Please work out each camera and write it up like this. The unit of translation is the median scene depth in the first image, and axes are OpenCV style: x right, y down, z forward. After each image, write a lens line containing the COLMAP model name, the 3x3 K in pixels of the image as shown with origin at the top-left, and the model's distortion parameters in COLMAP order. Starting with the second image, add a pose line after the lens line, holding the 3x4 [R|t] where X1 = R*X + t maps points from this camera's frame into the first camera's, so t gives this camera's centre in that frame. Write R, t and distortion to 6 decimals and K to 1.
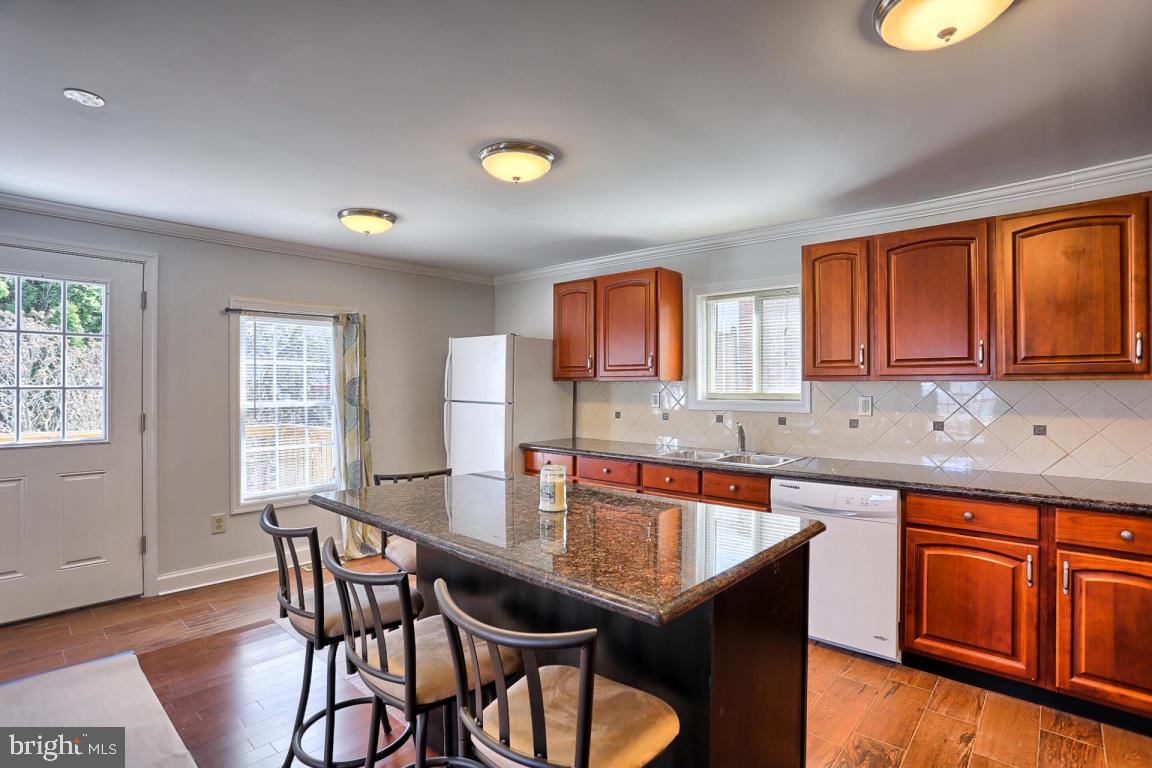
lens RADIAL K [[562.7, 0, 580.5], [0, 562.7, 383.1], [0, 0, 1]] dist [-0.071085, 0.026258]
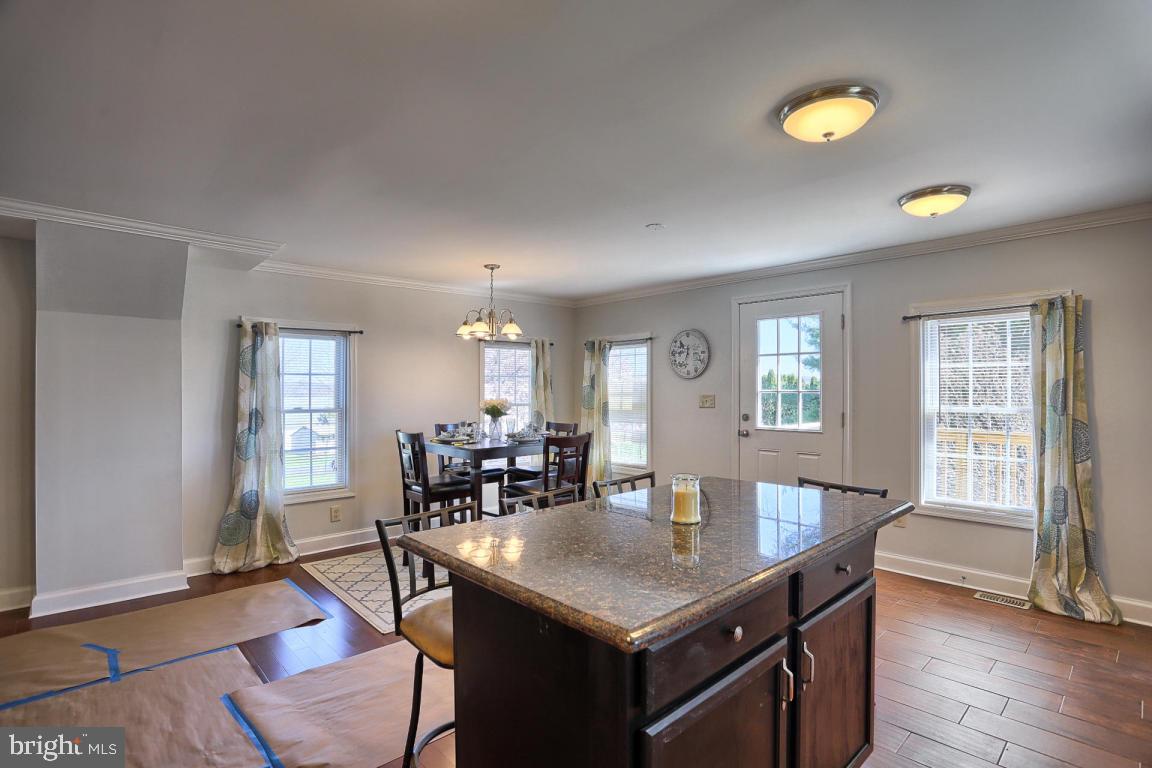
lens RADIAL K [[562.7, 0, 580.5], [0, 562.7, 383.1], [0, 0, 1]] dist [-0.071085, 0.026258]
pose [[-0.094530, -0.012039, -0.995449, 0.455712], [0.008191, 0.999884, -0.012870, 0.000437], [0.995488, -0.009370, -0.094420, 0.457267]]
